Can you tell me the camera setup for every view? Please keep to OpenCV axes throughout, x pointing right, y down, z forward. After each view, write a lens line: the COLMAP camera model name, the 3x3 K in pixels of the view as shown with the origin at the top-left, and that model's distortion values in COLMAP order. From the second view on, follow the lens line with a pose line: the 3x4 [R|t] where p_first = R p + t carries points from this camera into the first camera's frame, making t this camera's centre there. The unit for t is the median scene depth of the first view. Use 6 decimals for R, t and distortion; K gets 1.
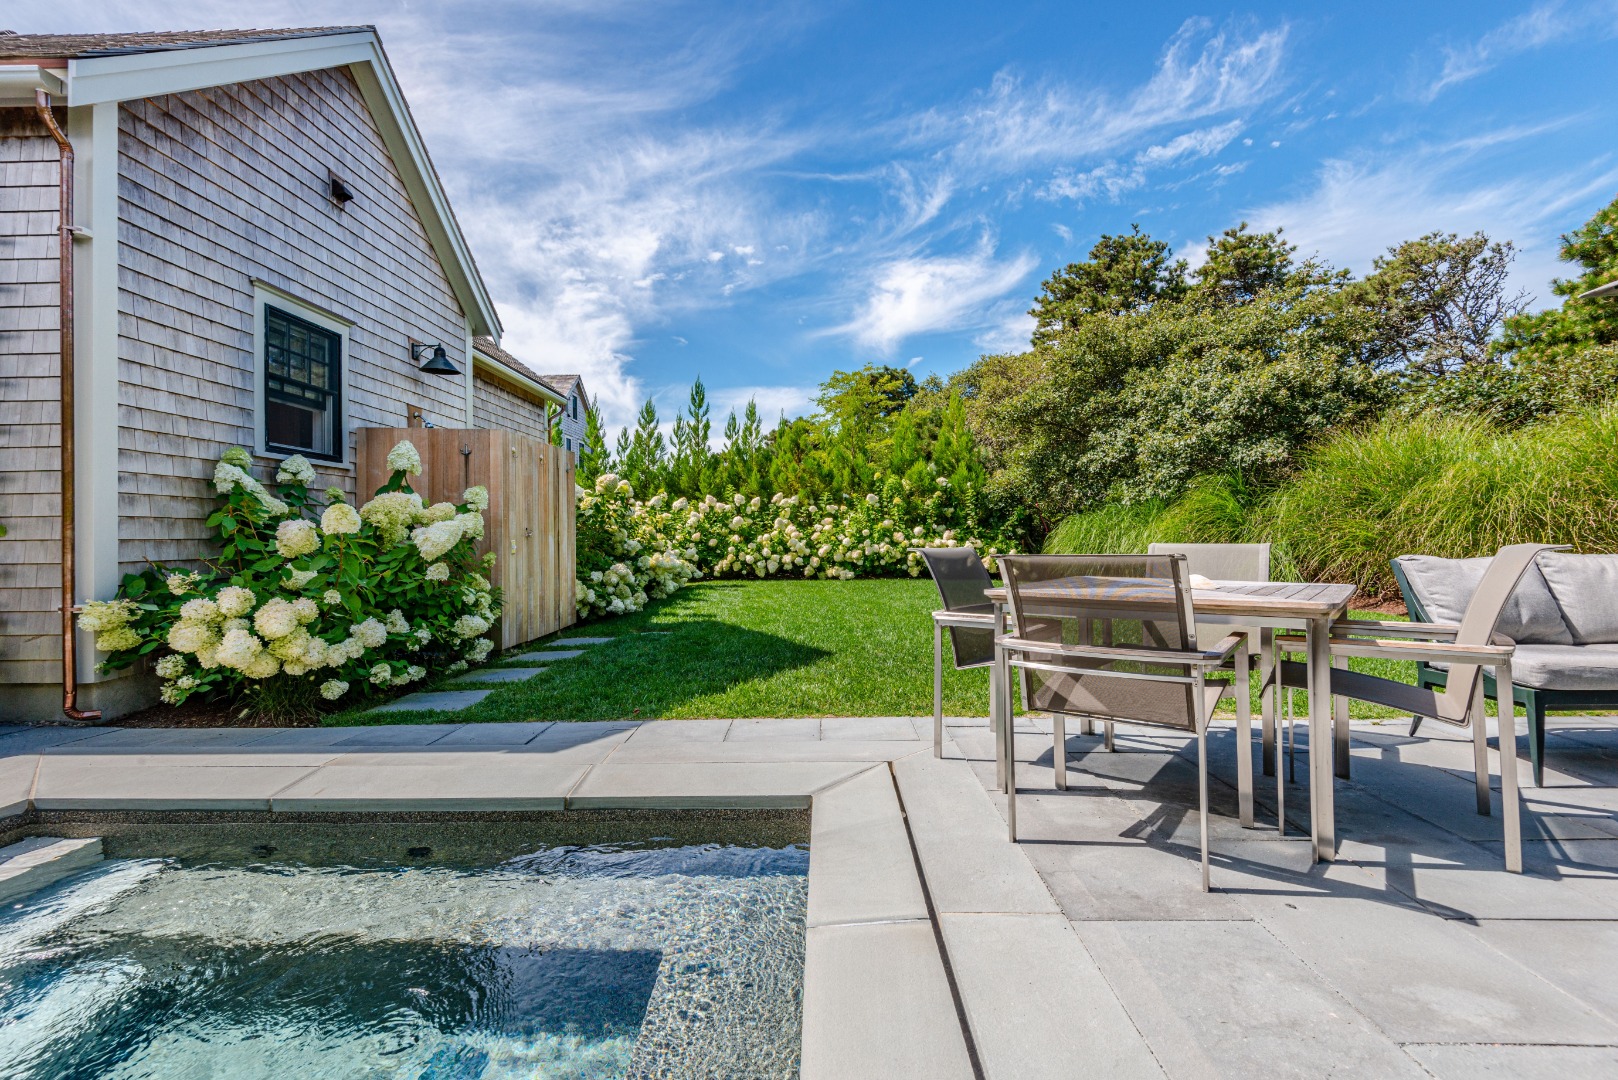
lens RADIAL K [[737.0, 0, 807.7], [0, 737.0, 538.1], [0, 0, 1]] dist [-0.001658, 0.001306]
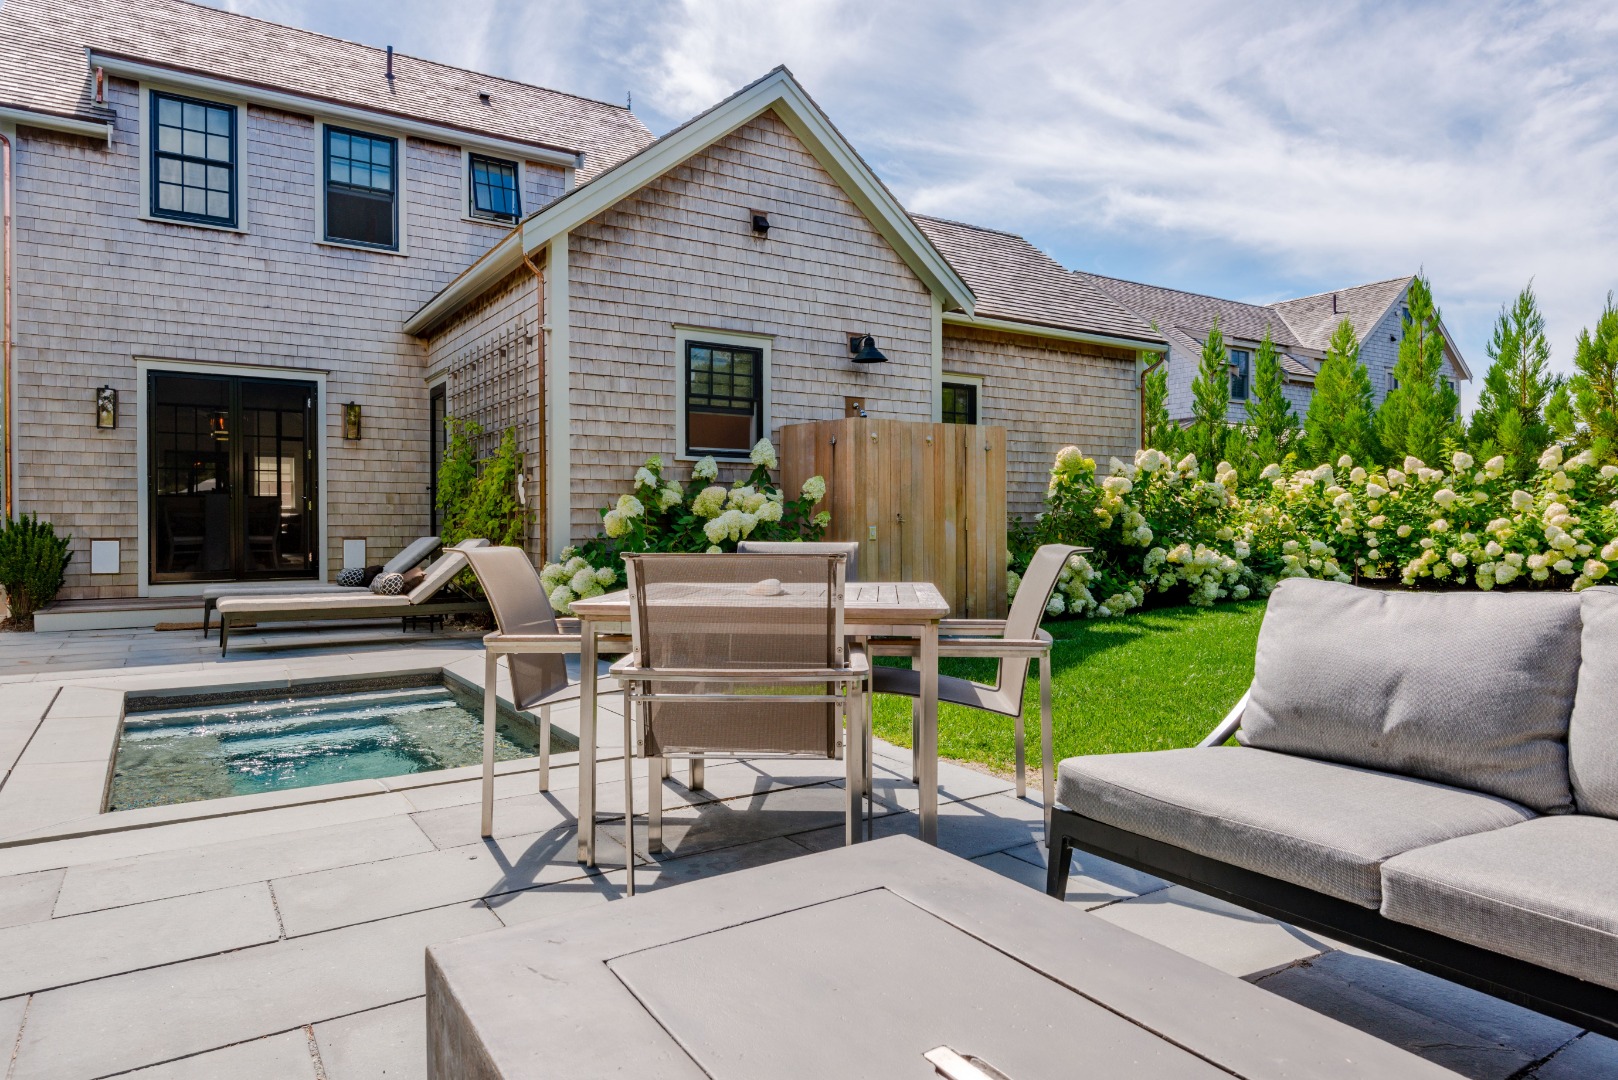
lens RADIAL K [[998.8, 0, 808.4], [0, 998.8, 527.4], [0, 0, 1]] dist [0.089944, 0.002983]
pose [[0.560677, 0.014519, -0.827907, 0.707149], [-0.005195, 0.999888, 0.014017, -0.015251], [0.828018, -0.003558, 0.560690, 0.166507]]
